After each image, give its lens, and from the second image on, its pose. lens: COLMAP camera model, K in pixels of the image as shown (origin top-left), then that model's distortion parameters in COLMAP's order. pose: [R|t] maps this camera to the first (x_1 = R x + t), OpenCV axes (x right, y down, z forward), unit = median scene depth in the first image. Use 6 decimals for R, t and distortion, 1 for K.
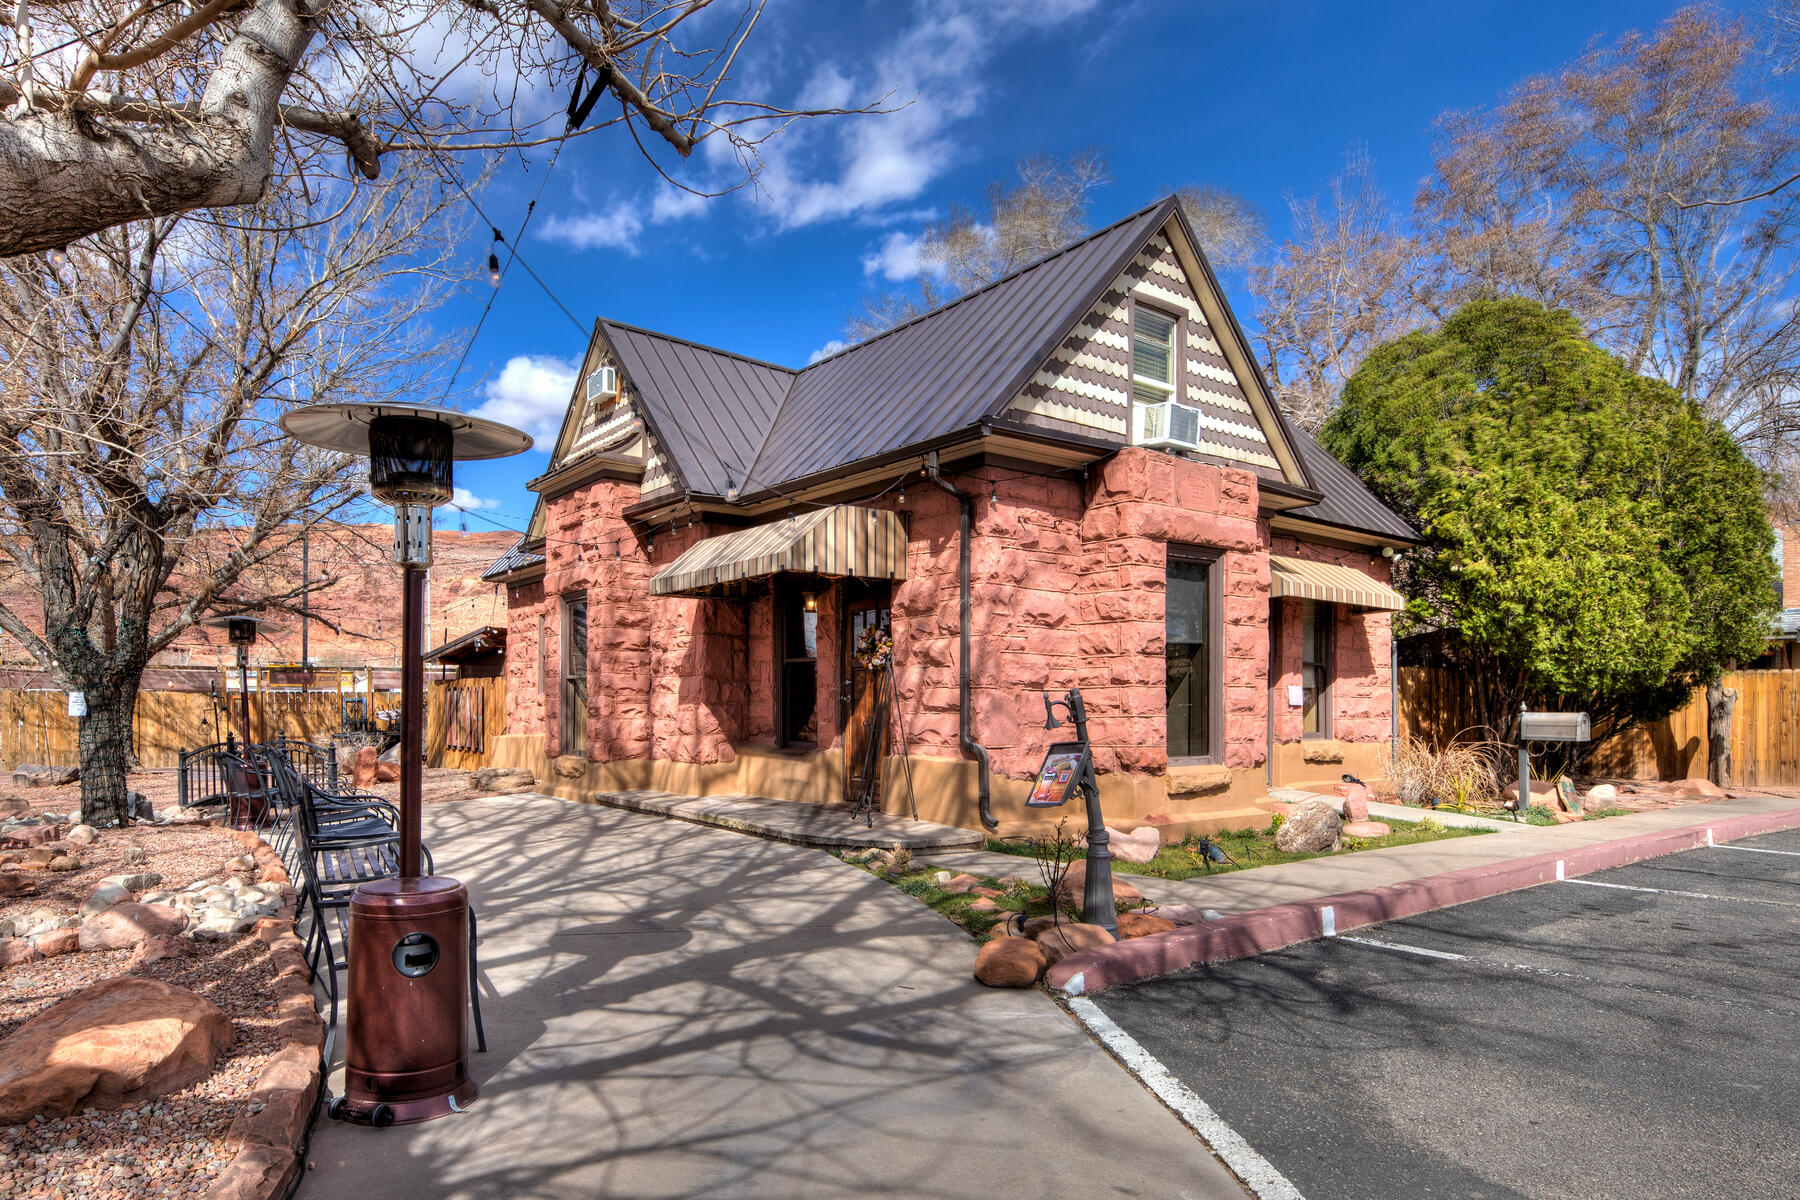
lens RADIAL K [[1030.9, 0, 819.1], [0, 1030.9, 695.3], [0, 0, 1]] dist [0.003290, -0.000085]
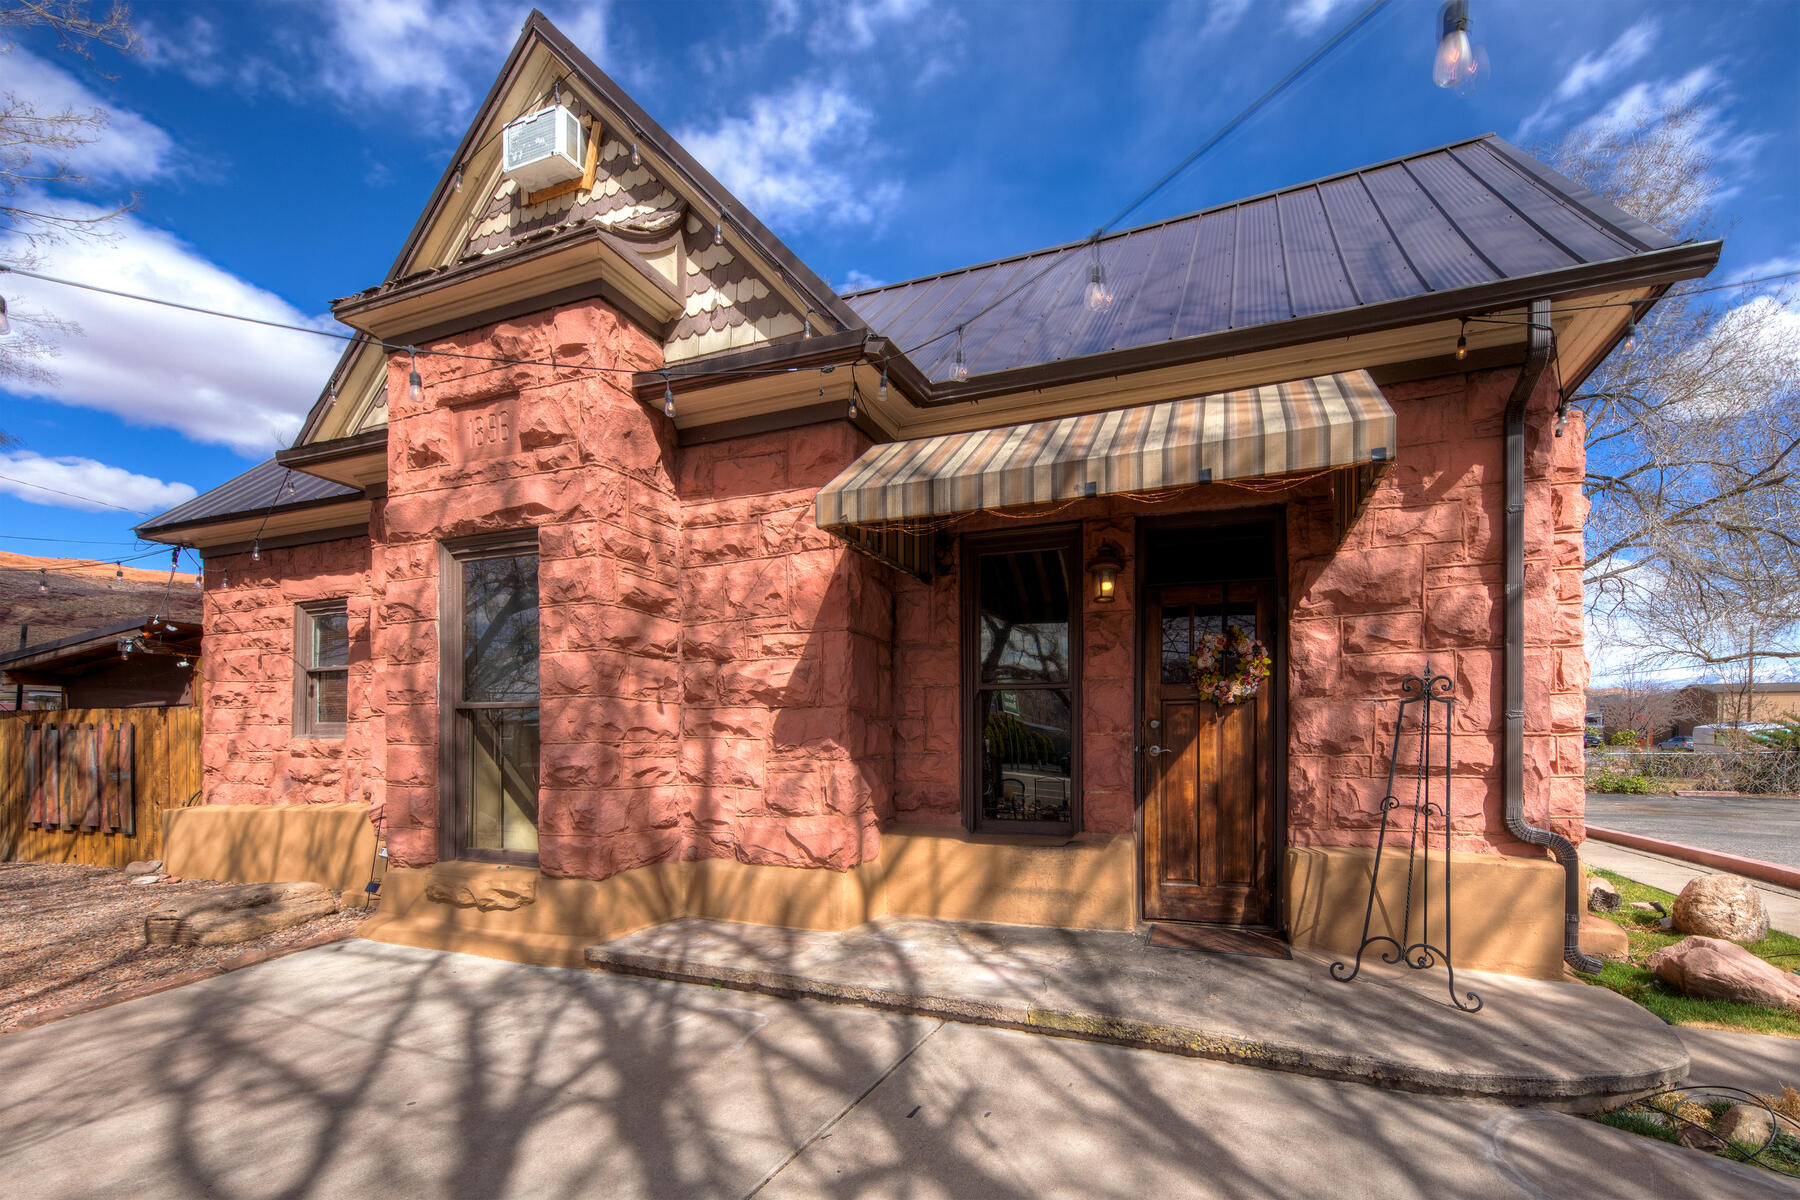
lens RADIAL K [[713.5, 0, 969.8], [0, 713.5, 757.9], [0, 0, 1]] dist [-0.002033, -0.000100]
pose [[0.821999, -0.005041, 0.569467, -0.275085], [-0.006517, 0.999812, 0.018258, 0.001164], [-0.569452, -0.018720, 0.821812, 0.657791]]
